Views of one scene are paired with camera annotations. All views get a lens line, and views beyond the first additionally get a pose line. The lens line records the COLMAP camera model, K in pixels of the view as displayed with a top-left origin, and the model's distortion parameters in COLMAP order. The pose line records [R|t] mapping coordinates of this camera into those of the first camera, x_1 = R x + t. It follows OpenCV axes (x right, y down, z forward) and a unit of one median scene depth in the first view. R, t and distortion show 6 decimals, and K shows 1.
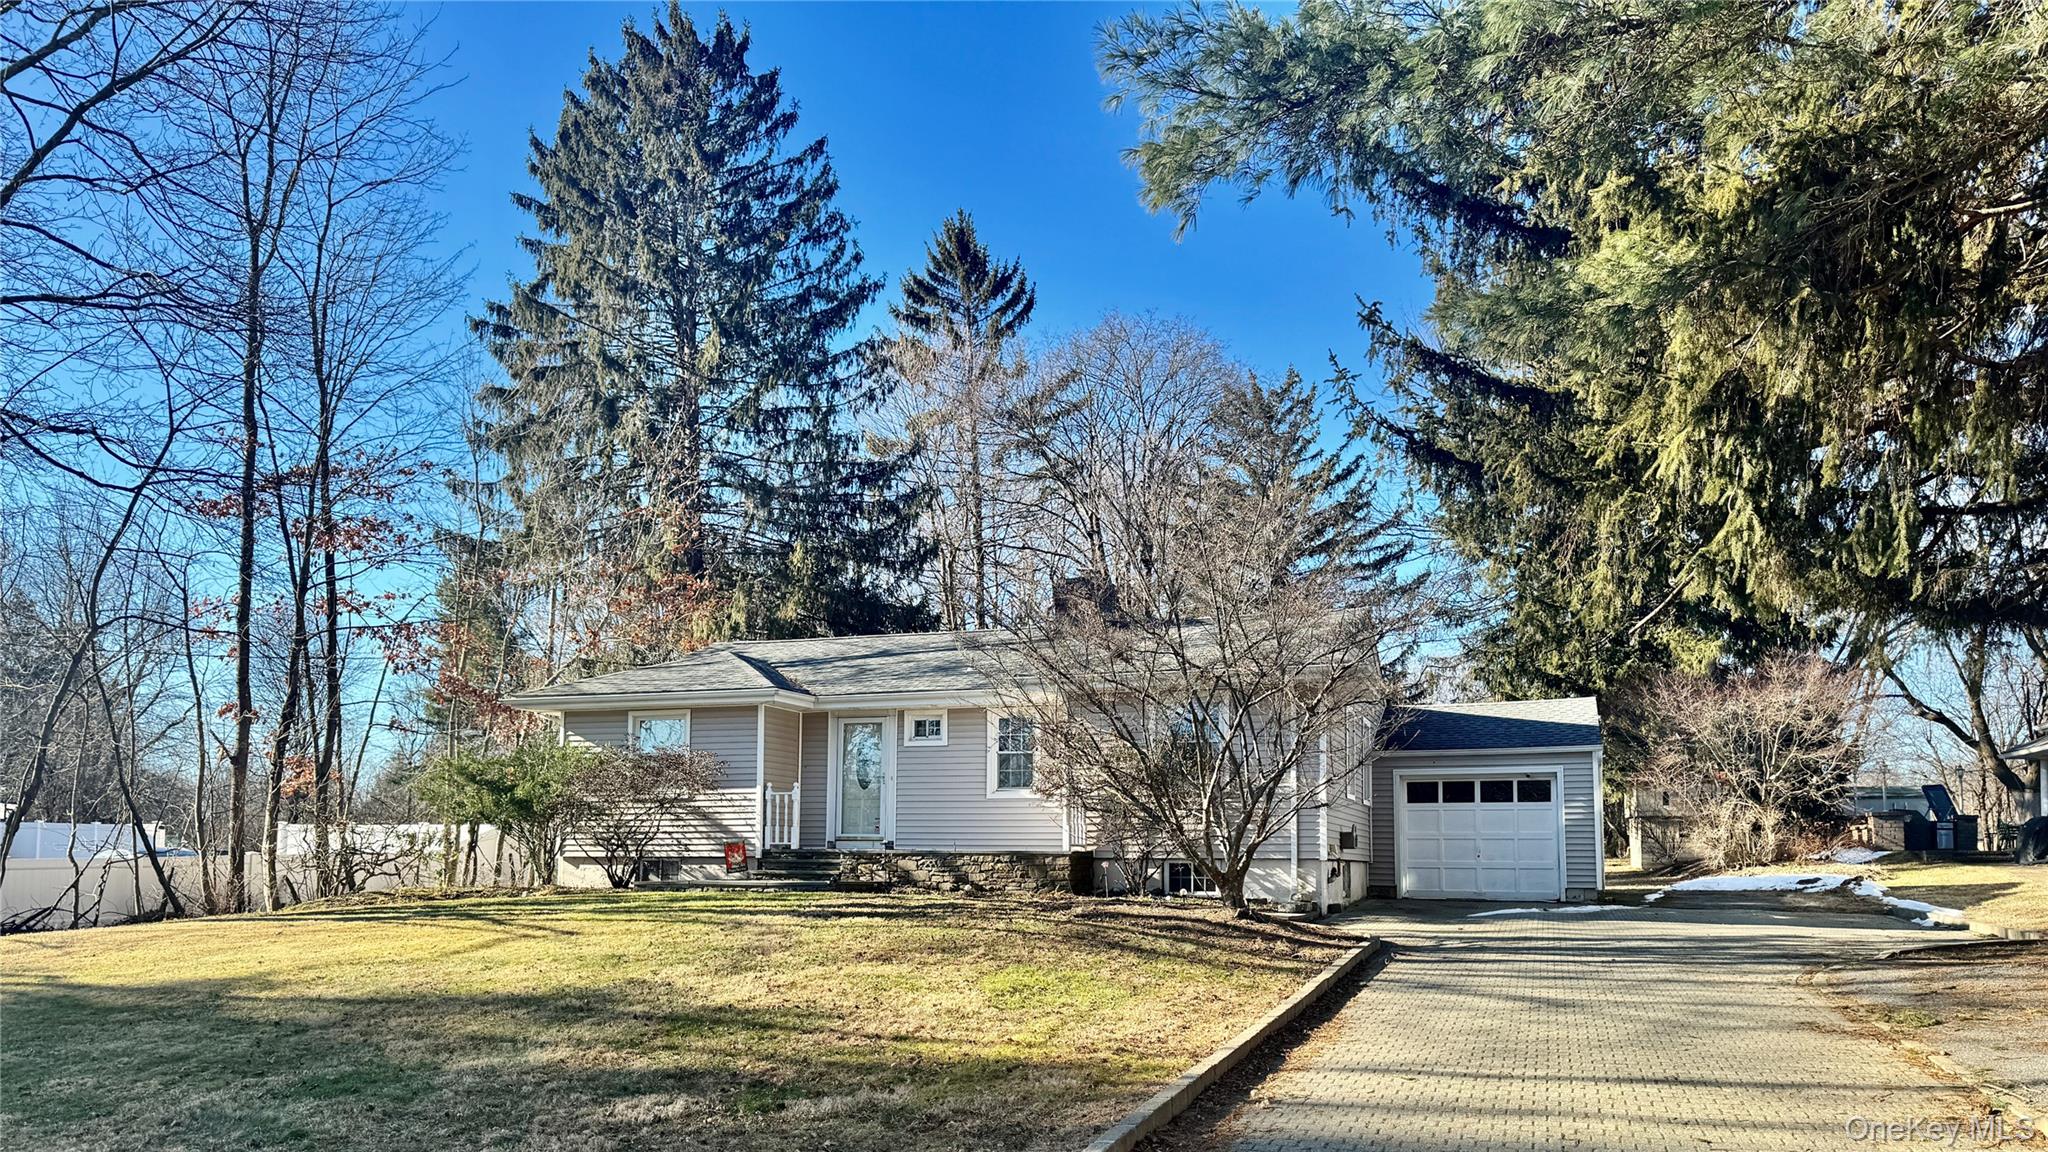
lens RADIAL K [[1452.5, 0, 1022.4], [0, 1452.5, 802.5], [0, 0, 1]] dist [0.055828, -0.015259]
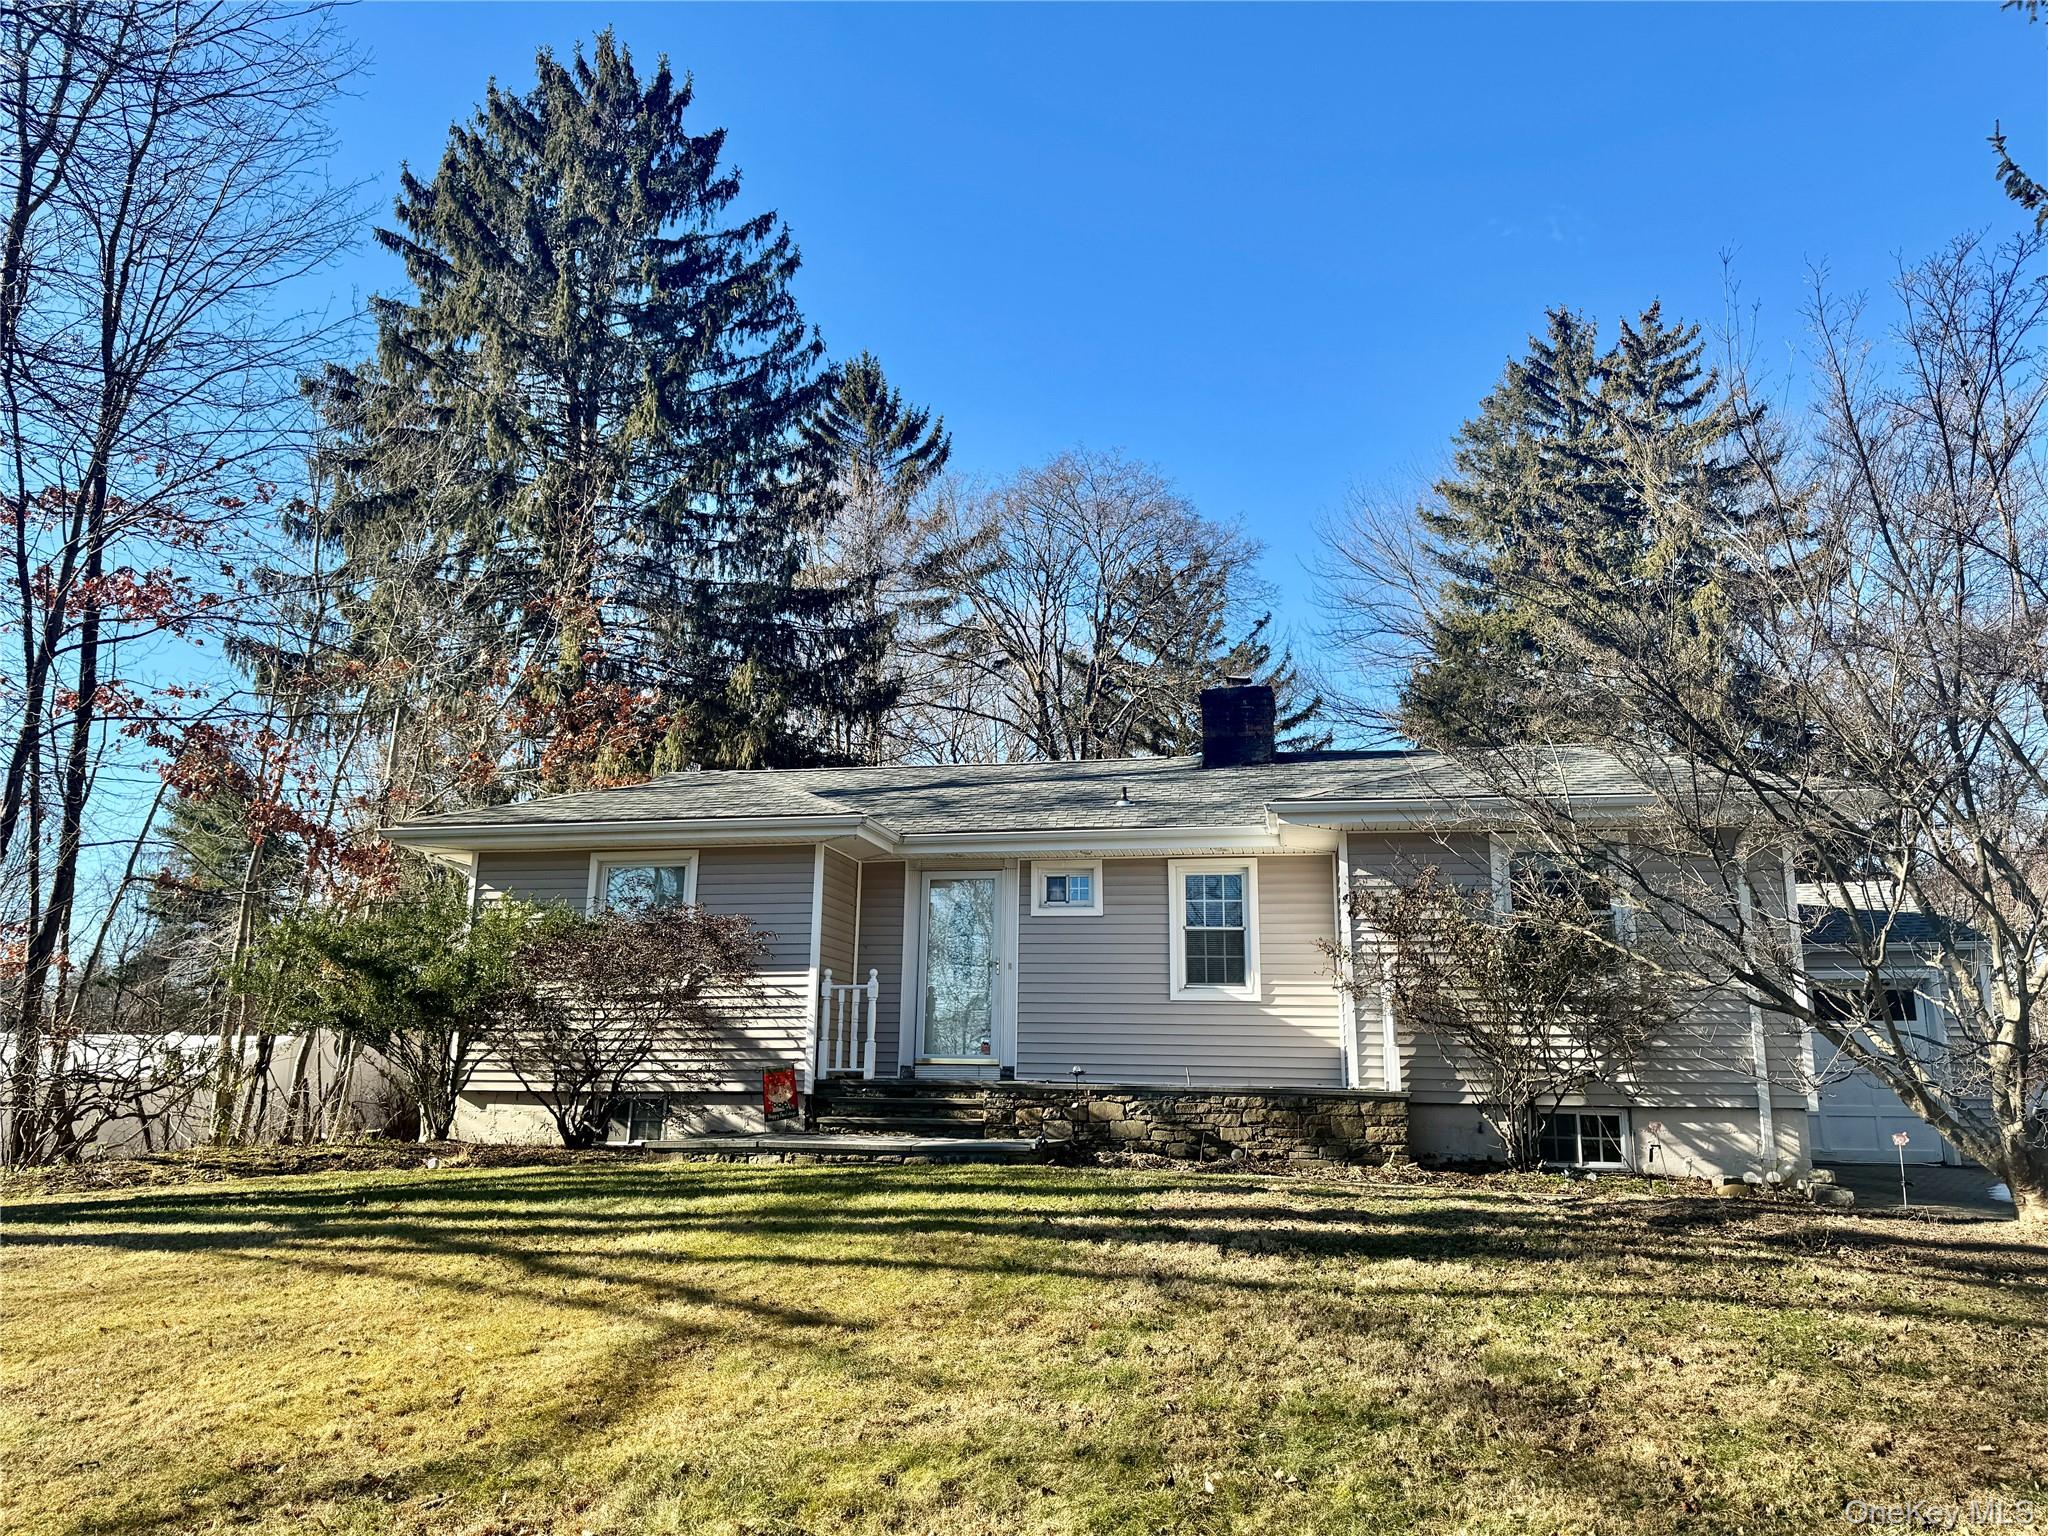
lens RADIAL K [[1435.4, 0, 1009.7], [0, 1435.4, 784.0], [0, 0, 1]] dist [0.041827, -0.013785]
pose [[0.987268, 0.038145, 0.154425, -0.182702], [-0.012853, 0.986777, -0.161572, 0.005967], [-0.158546, 0.157530, 0.974704, 0.352565]]
